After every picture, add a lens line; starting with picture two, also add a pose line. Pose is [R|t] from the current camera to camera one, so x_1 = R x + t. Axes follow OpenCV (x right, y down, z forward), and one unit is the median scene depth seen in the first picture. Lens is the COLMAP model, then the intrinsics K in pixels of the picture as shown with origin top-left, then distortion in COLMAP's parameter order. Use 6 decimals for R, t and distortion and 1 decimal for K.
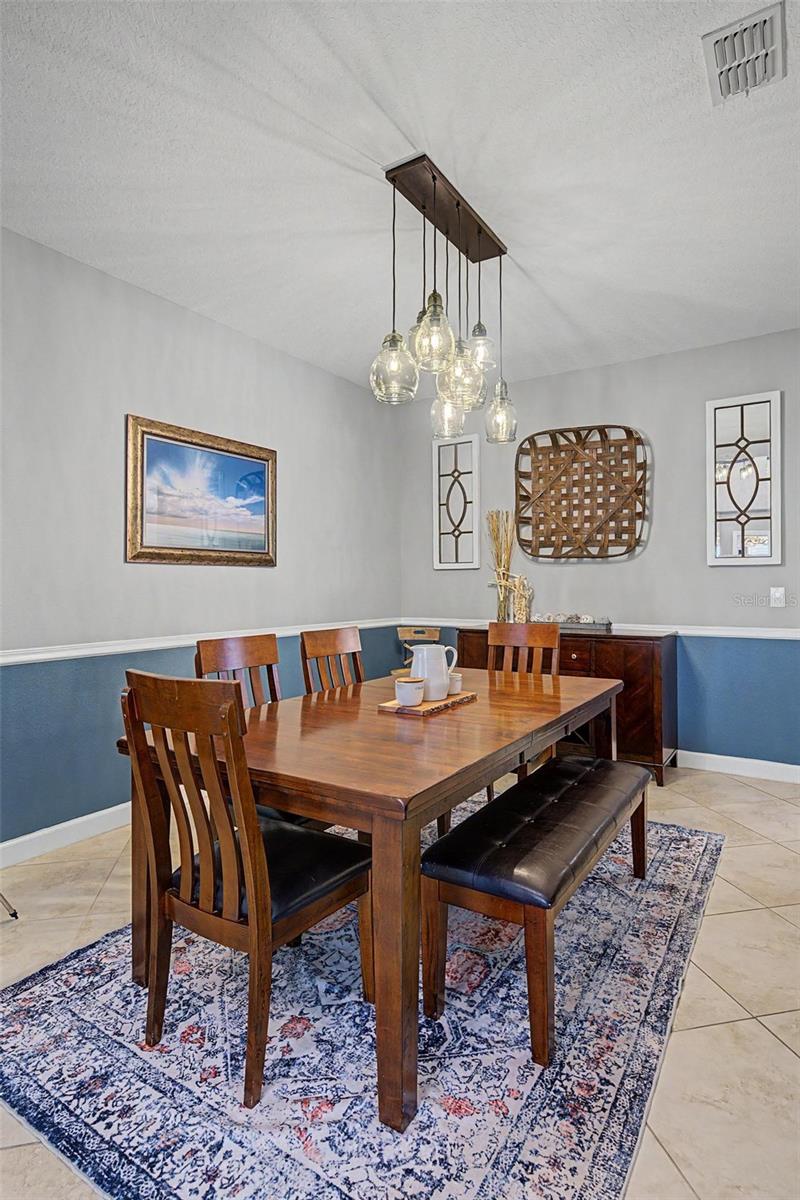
lens RADIAL K [[624.3, 0, 398.3], [0, 624.3, 579.5], [0, 0, 1]] dist [0.005147, -0.001994]
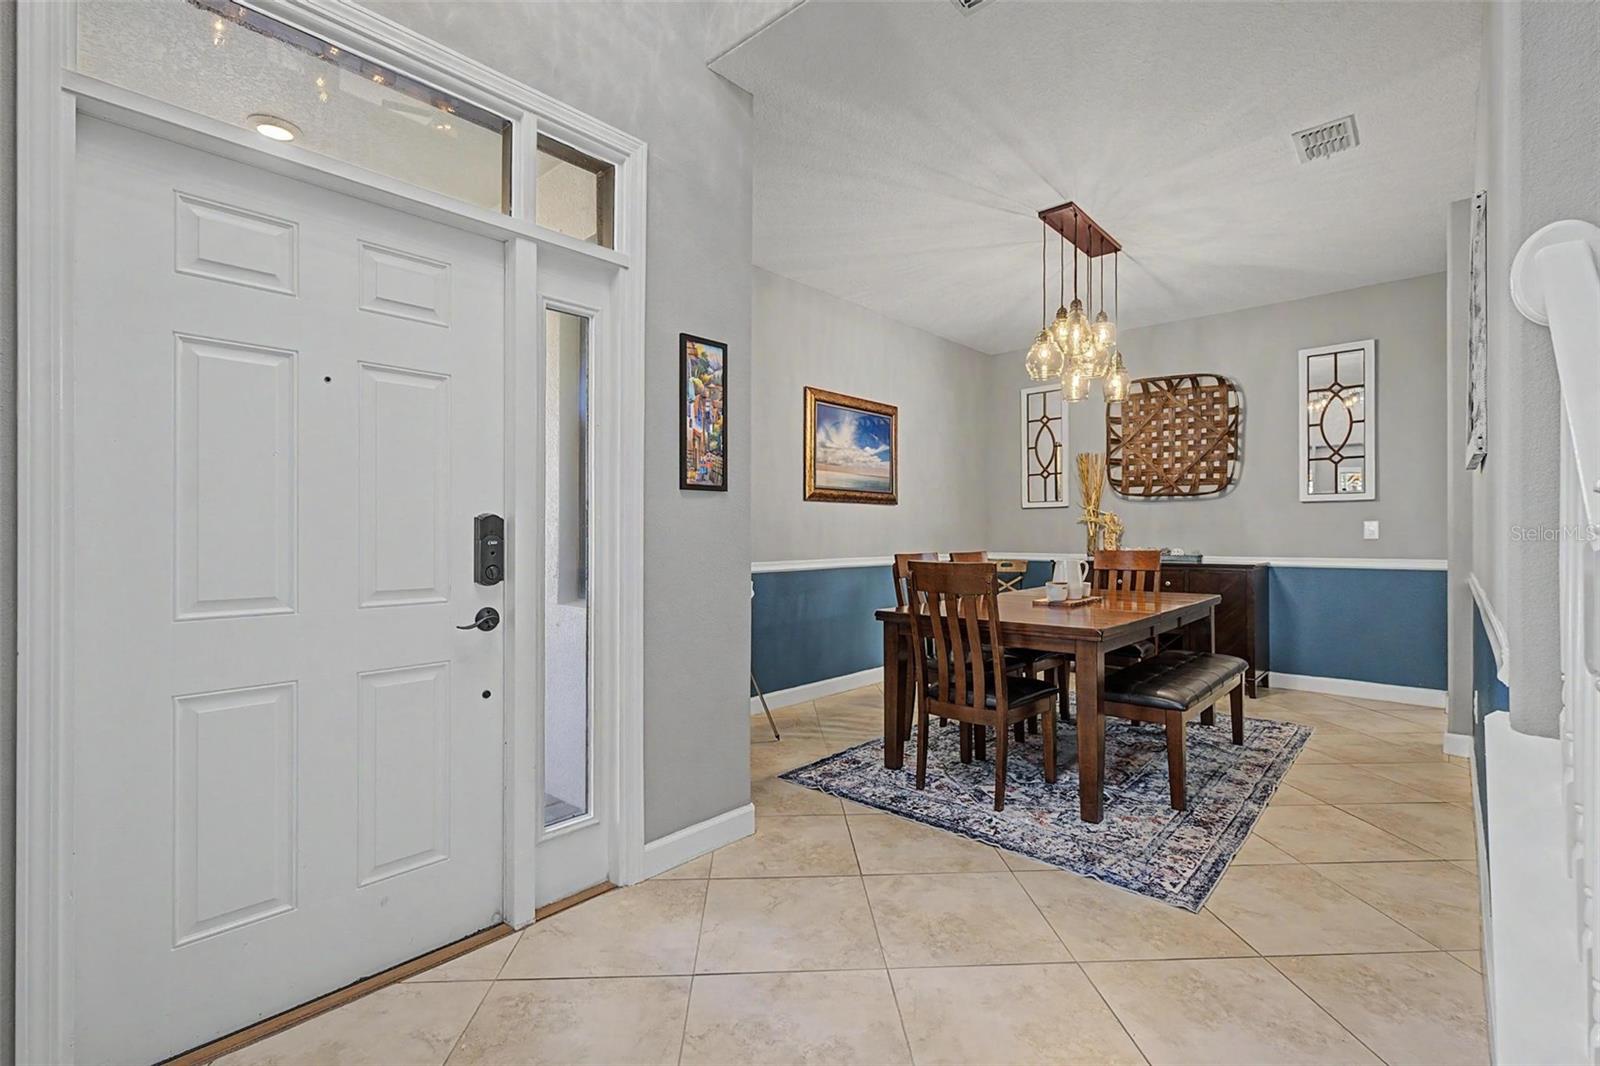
lens RADIAL K [[713.4, 0, 789.9], [0, 713.4, 530.8], [0, 0, 1]] dist [0.001654, -0.000770]
pose [[0.986044, 0.000666, -0.166486, -0.281280], [-0.000006, 0.999992, 0.003970, 0.038359], [0.166487, -0.003913, 0.986036, -0.603197]]
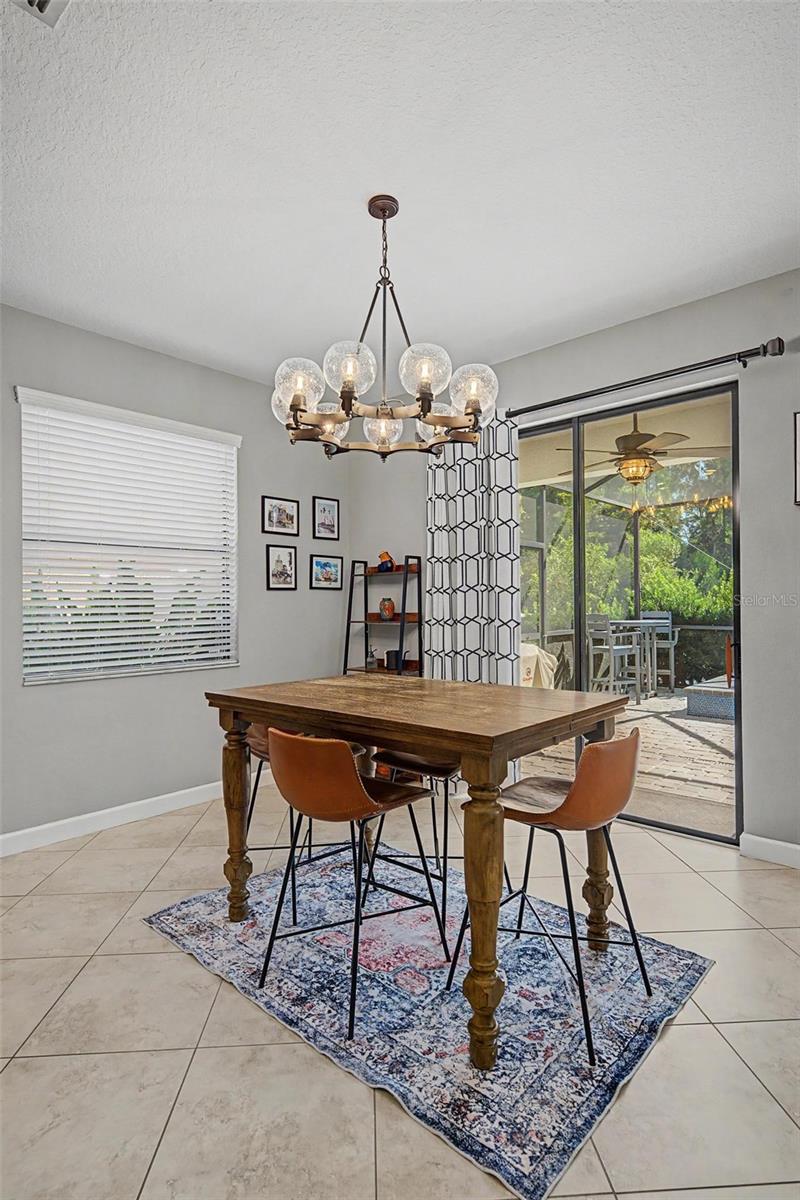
lens RADIAL K [[624.3, 0, 408.2], [0, 624.3, 597.7], [0, 0, 1]] dist [0.005147, -0.001994]
pose [[0.148384, 0.023987, 0.988639, -1.321079], [0.000400, 0.999704, -0.024316, -0.219495], [-0.988930, 0.004004, 0.148330, 0.736126]]
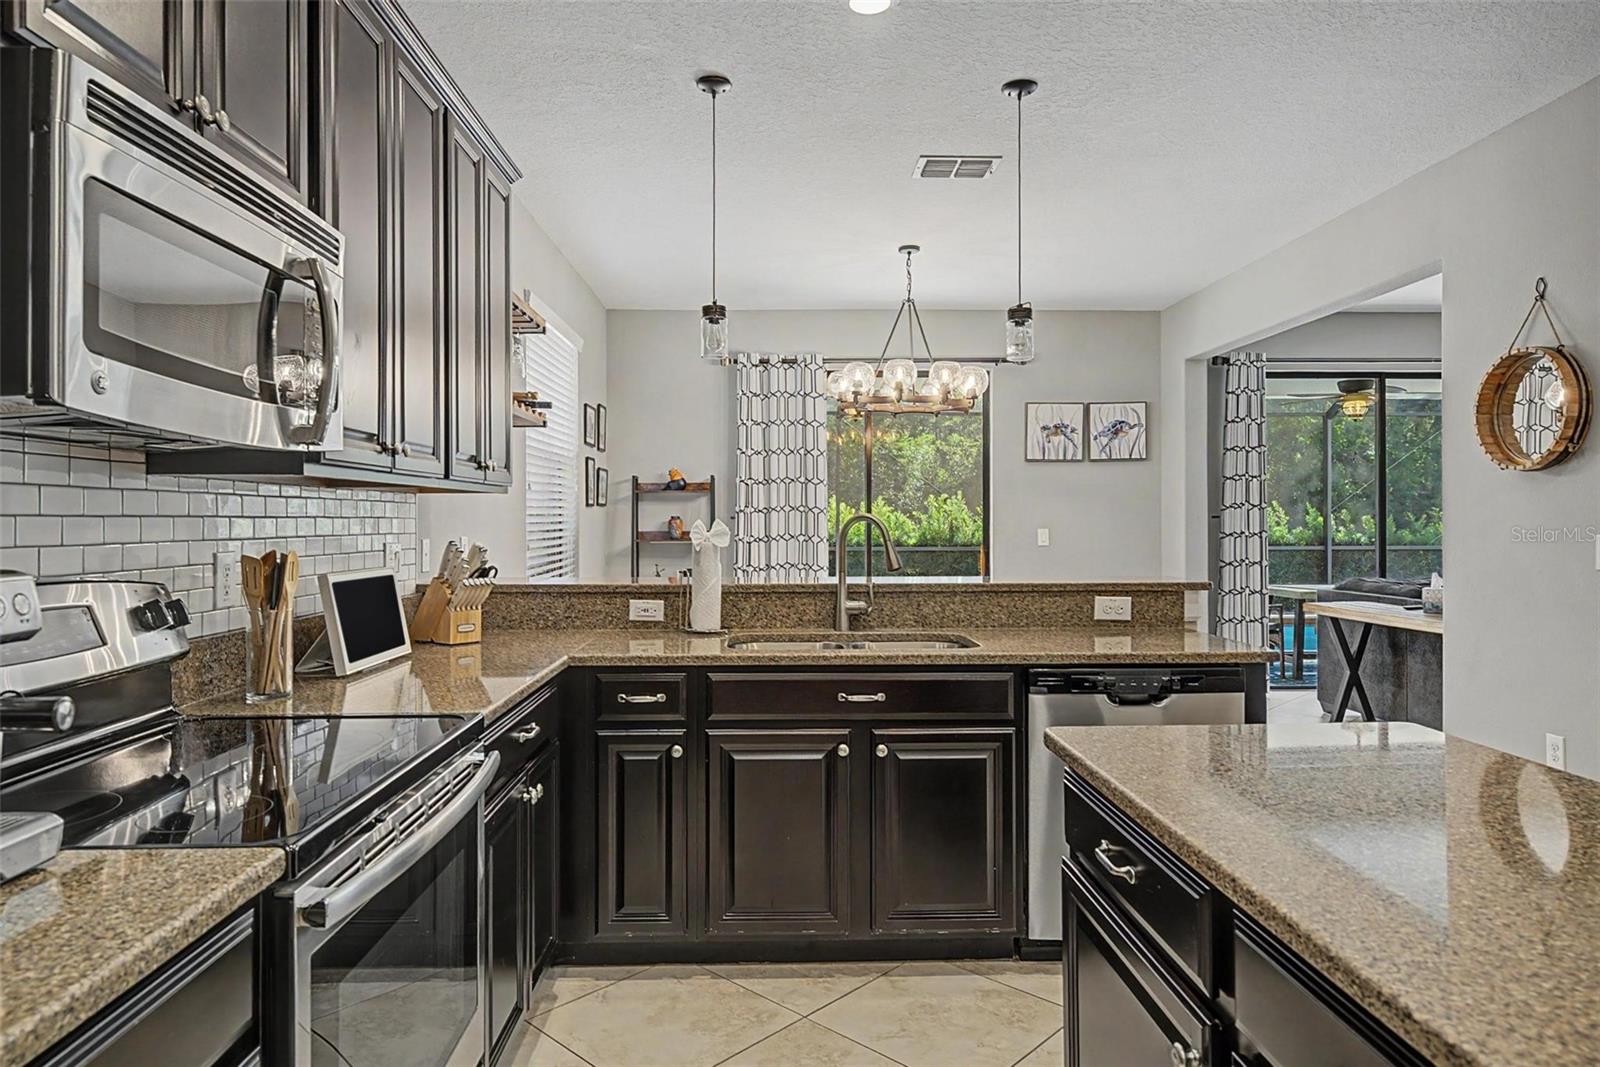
lens RADIAL K [[993.0, 0, 834.8], [0, 993.0, 523.8], [0, 0, 1]] dist [0.002516, 0.001804]
pose [[-0.564214, 0.011932, 0.825542, -2.516257], [0.005318, 0.999927, -0.010818, -0.201712], [-0.825611, -0.001713, -0.564237, 3.019026]]
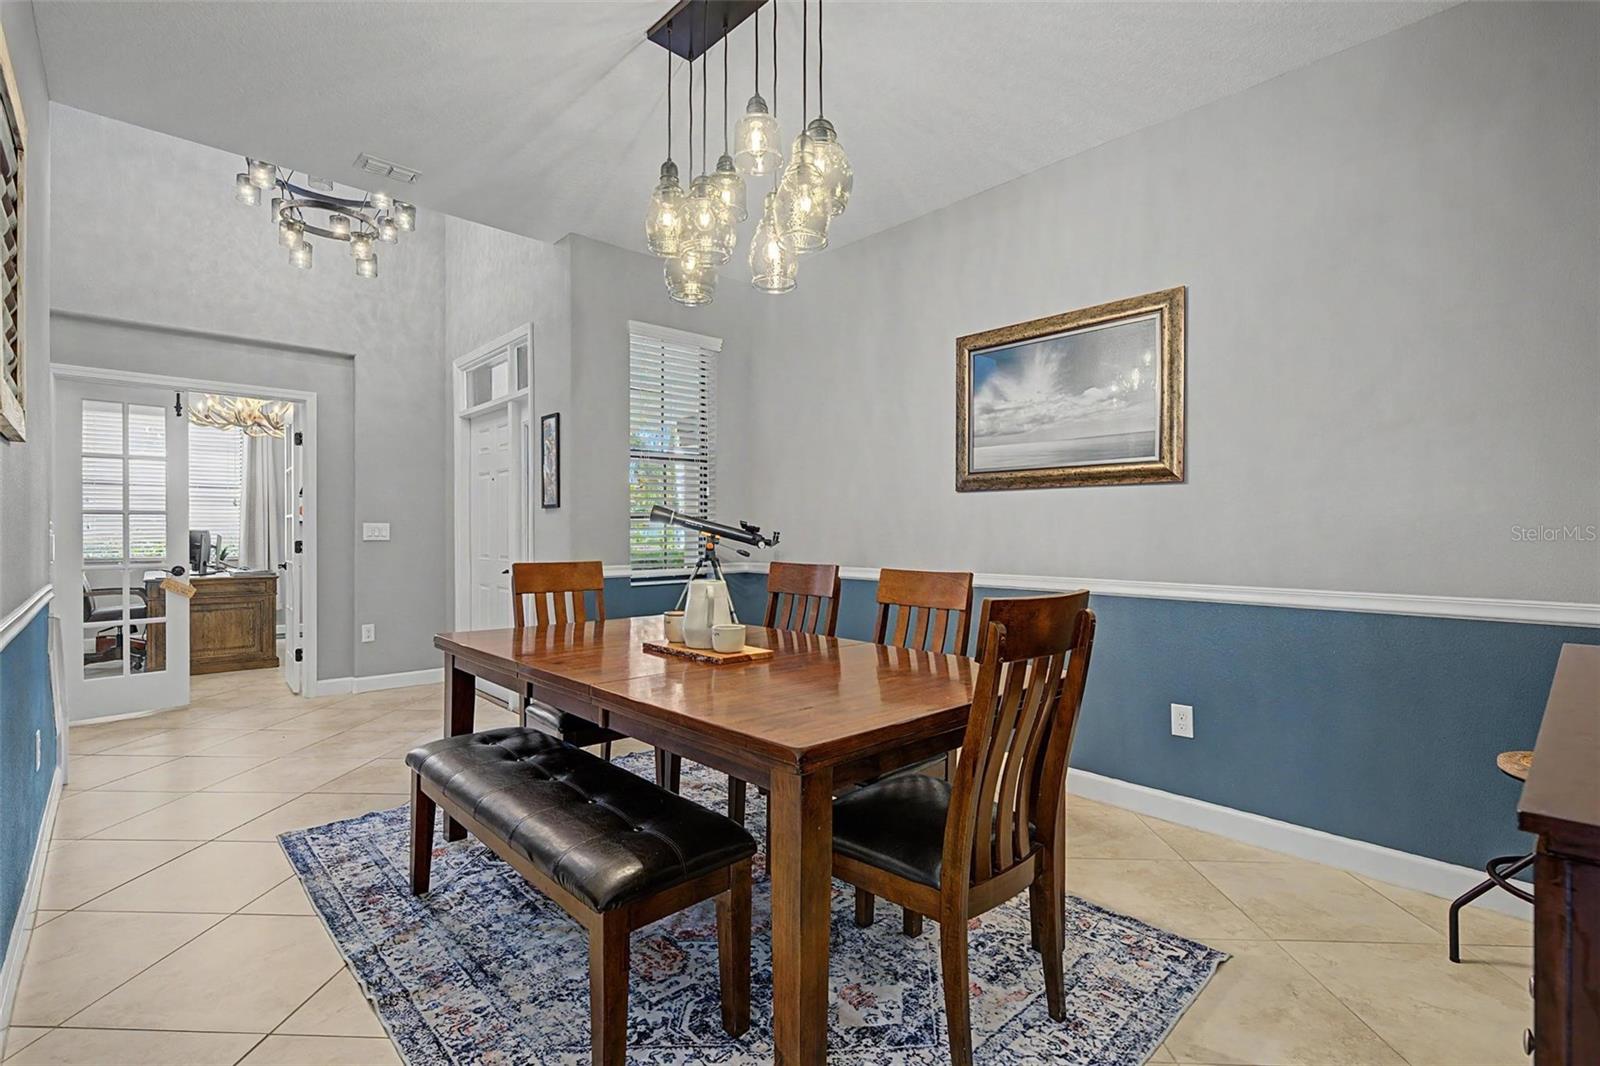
lens RADIAL K [[744.4, 0, 811.5], [0, 744.4, 532.3], [0, 0, 1]] dist [0.001518, 0.000614]
pose [[-0.237120, 0.000488, -0.971480, 0.945527], [0.003950, 0.999992, -0.000461, 0.044446], [0.971472, -0.003947, -0.237120, 1.351402]]
